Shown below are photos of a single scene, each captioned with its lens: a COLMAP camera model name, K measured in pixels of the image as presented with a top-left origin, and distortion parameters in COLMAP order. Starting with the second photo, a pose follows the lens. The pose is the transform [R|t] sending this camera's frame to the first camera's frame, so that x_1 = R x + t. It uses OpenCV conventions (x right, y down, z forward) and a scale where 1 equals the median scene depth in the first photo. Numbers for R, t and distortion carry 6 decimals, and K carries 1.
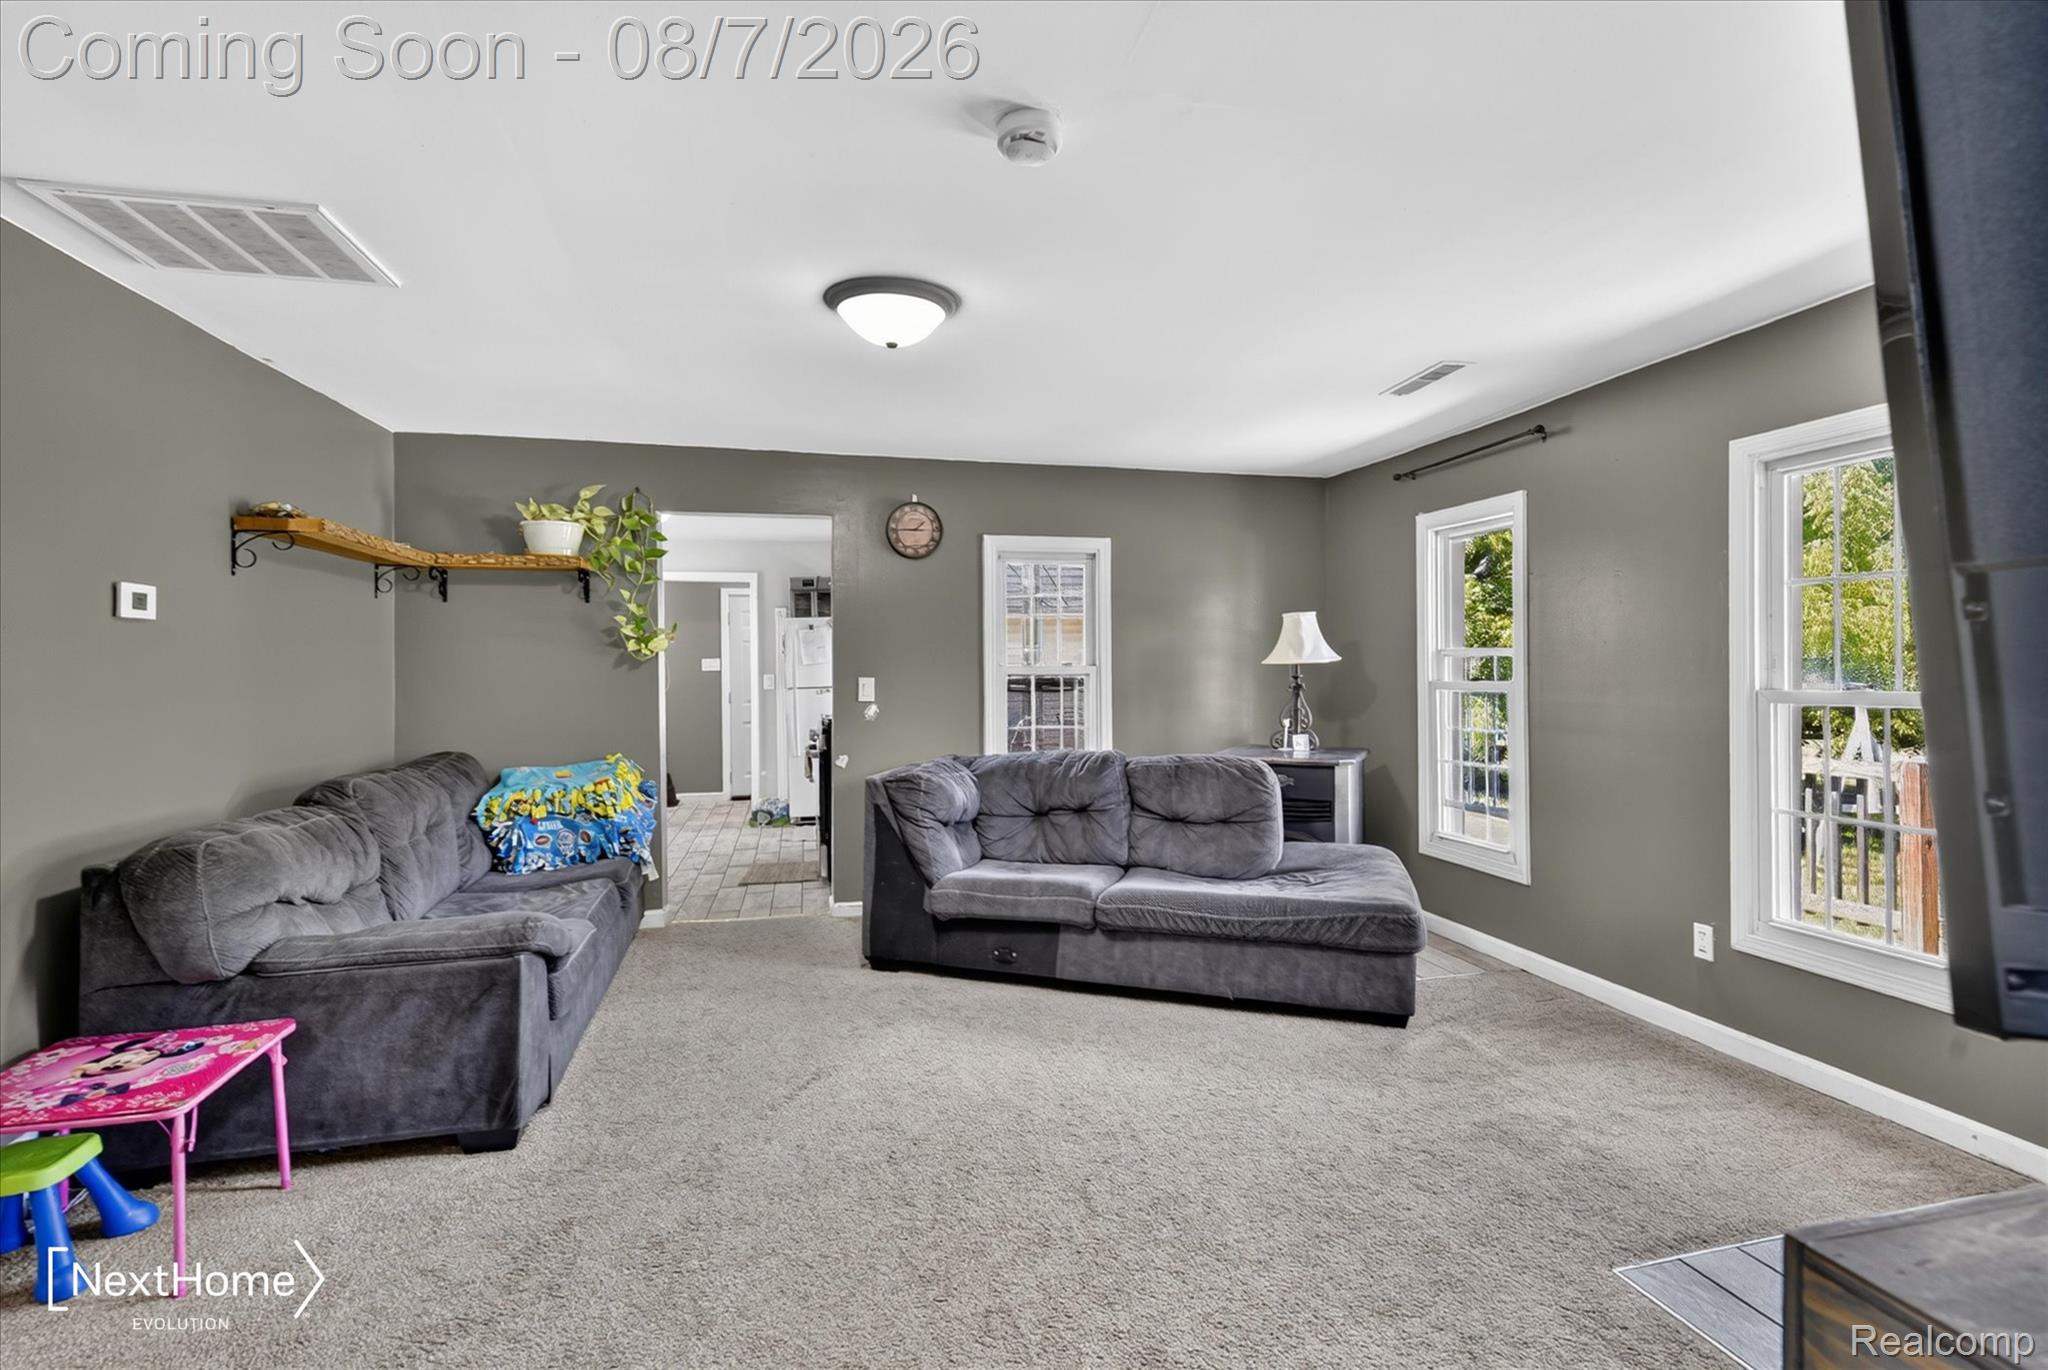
lens RADIAL K [[959.0, 0, 1025.1], [0, 959.0, 665.7], [0, 0, 1]] dist [0.001380, -0.000575]
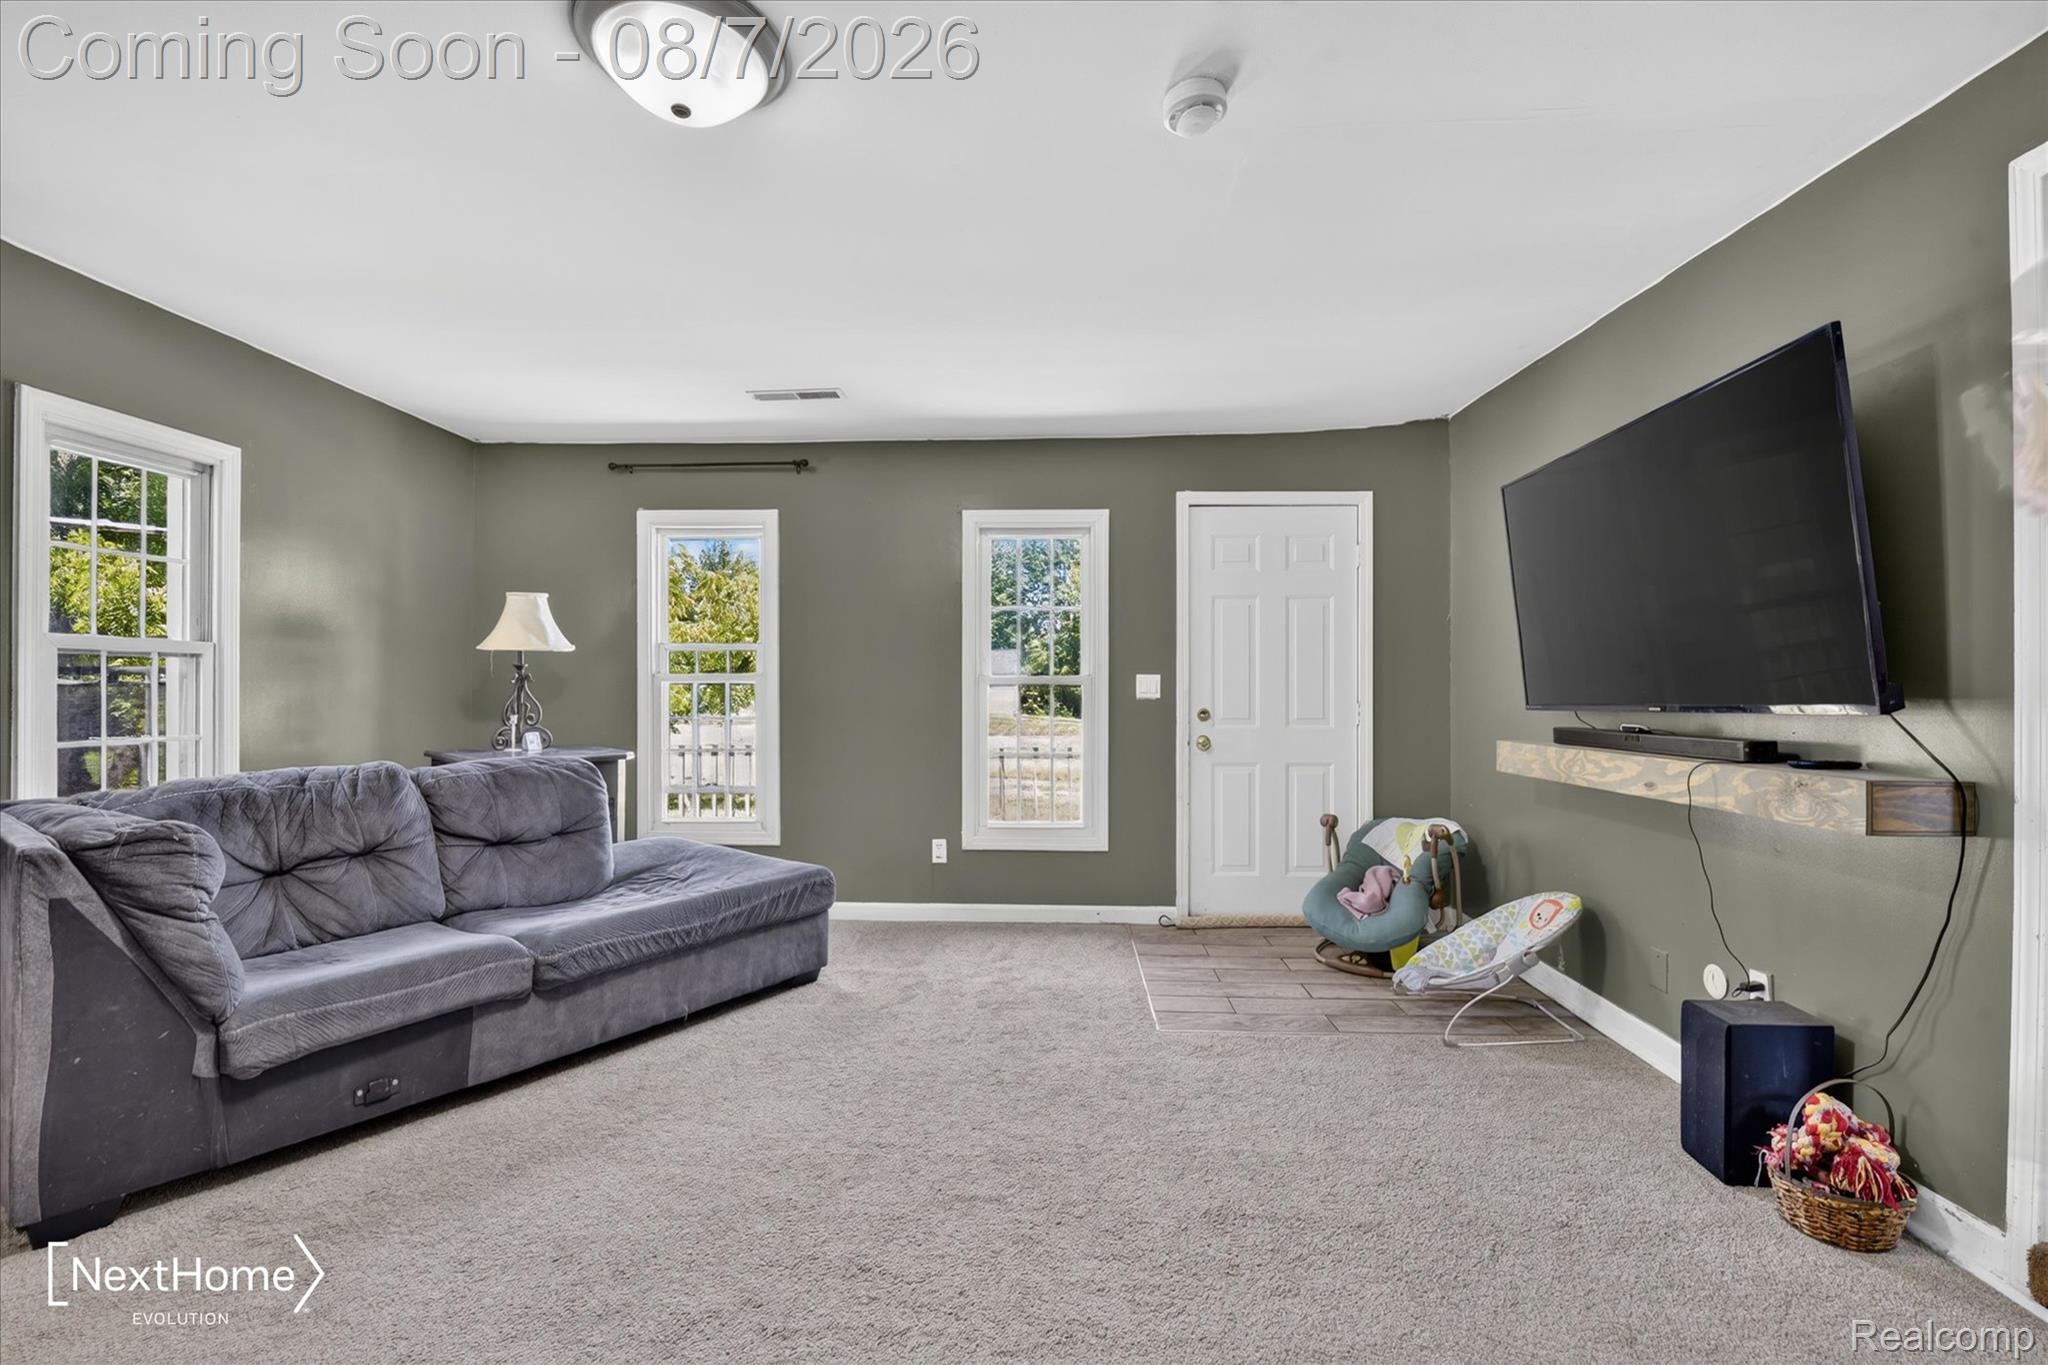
lens RADIAL K [[879.2, 0, 1024.0], [0, 879.2, 682.5], [0, 0, 1]] dist [0.000132, -0.022002]
pose [[0.266247, 0.011219, 0.963840, -0.421192], [-0.008358, 0.999922, -0.009331, 0.034696], [-0.963869, -0.005572, 0.266319, 0.408646]]
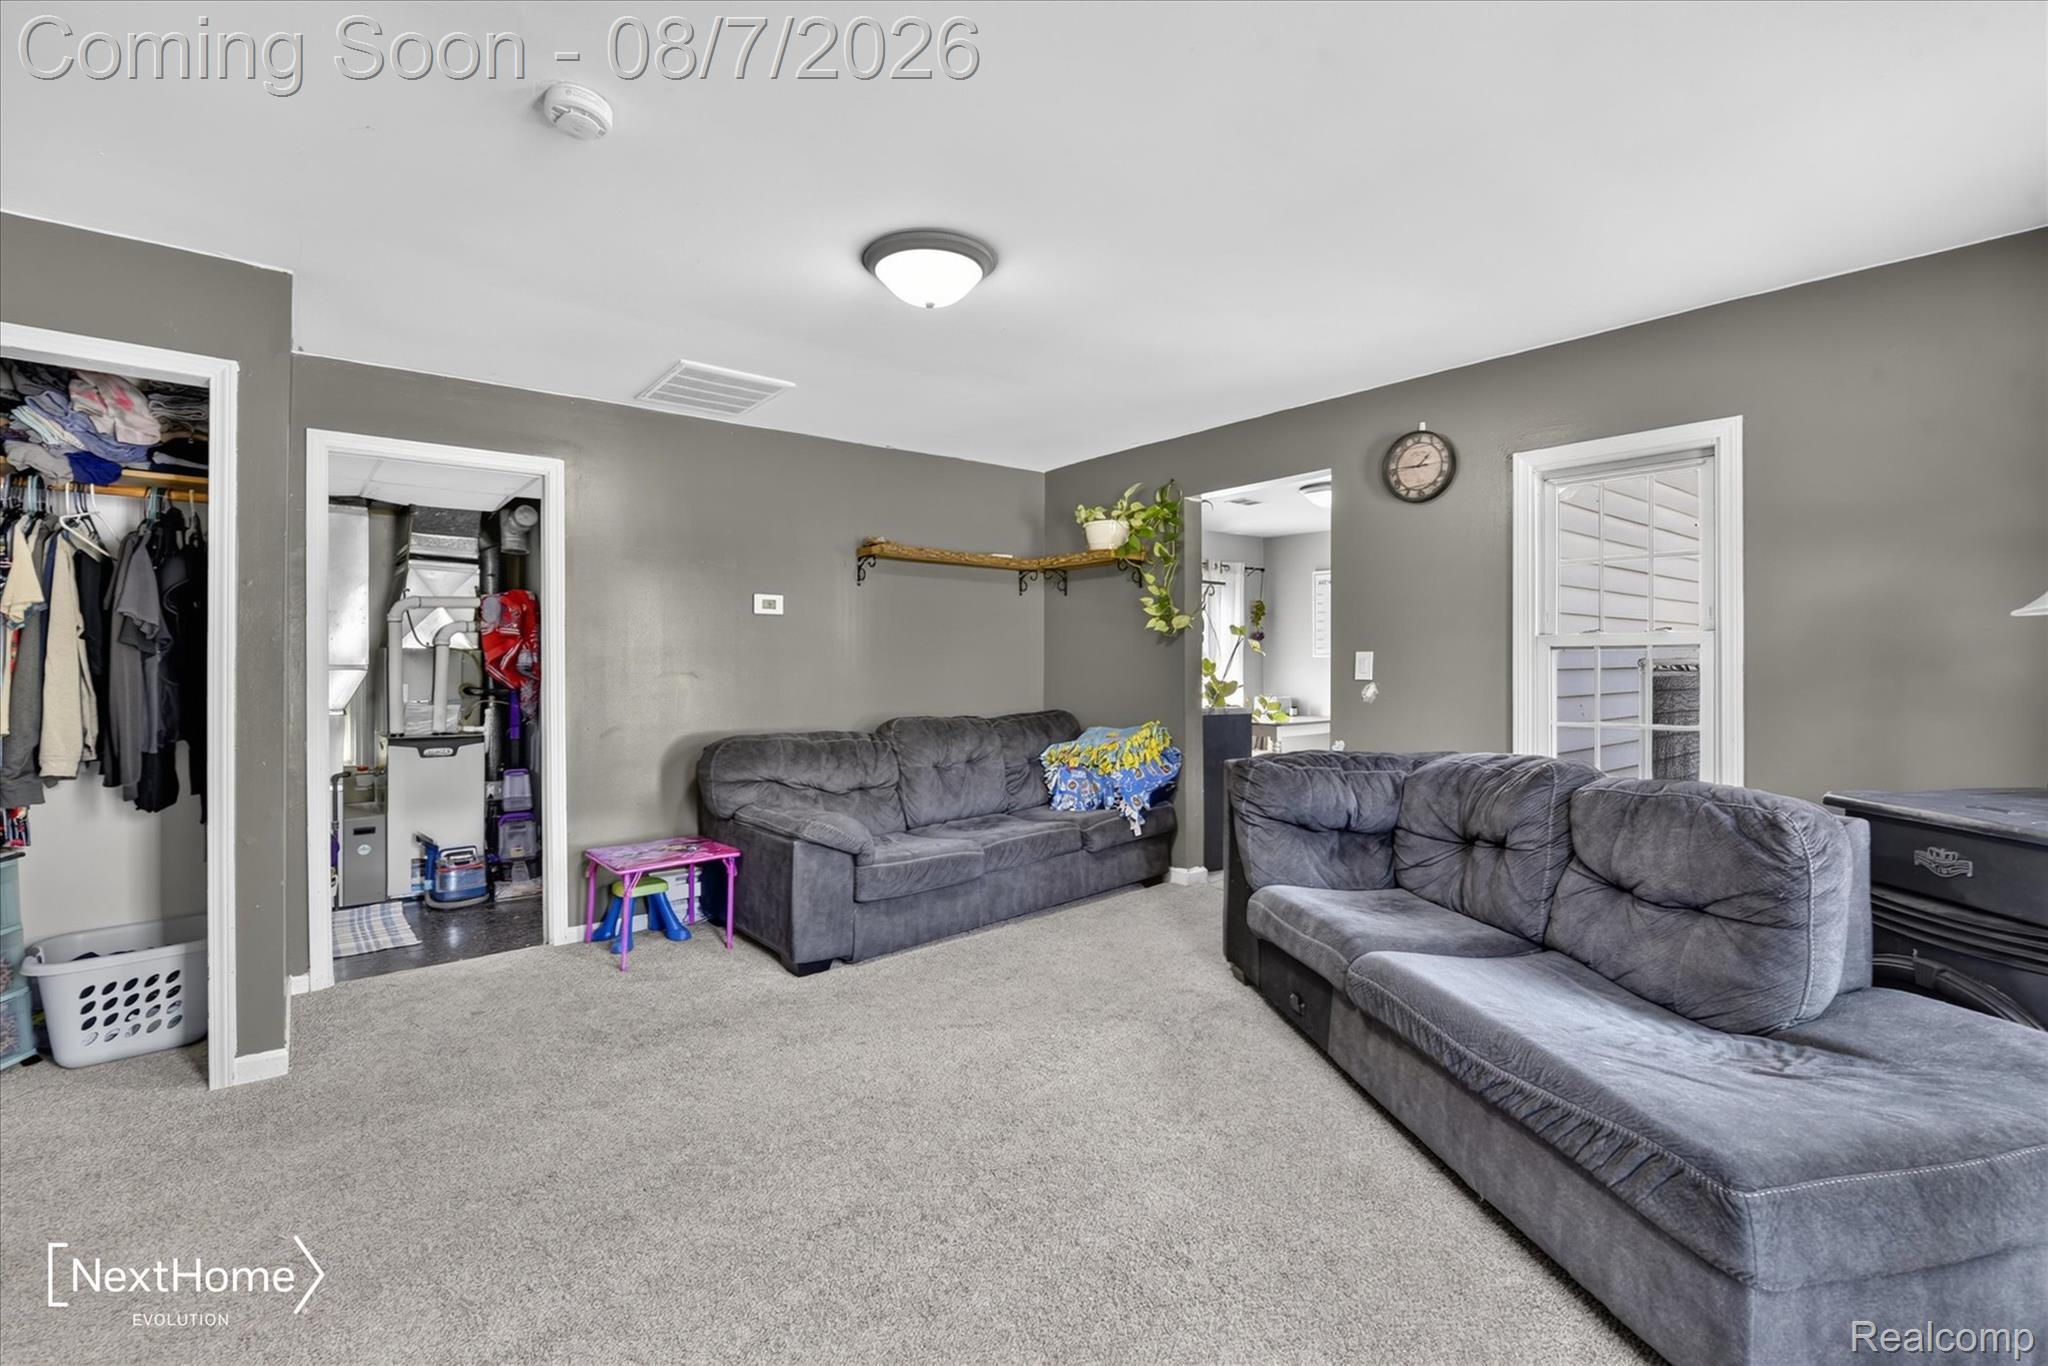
lens RADIAL K [[894.2, 0, 1030.8], [0, 894.2, 672.8], [0, 0, 1]] dist [0.001234, -0.011298]
pose [[0.435022, 0.009782, -0.900367, 0.488624], [-0.000174, 0.999942, 0.010779, 0.026071], [0.900420, -0.004533, 0.434998, 0.453811]]
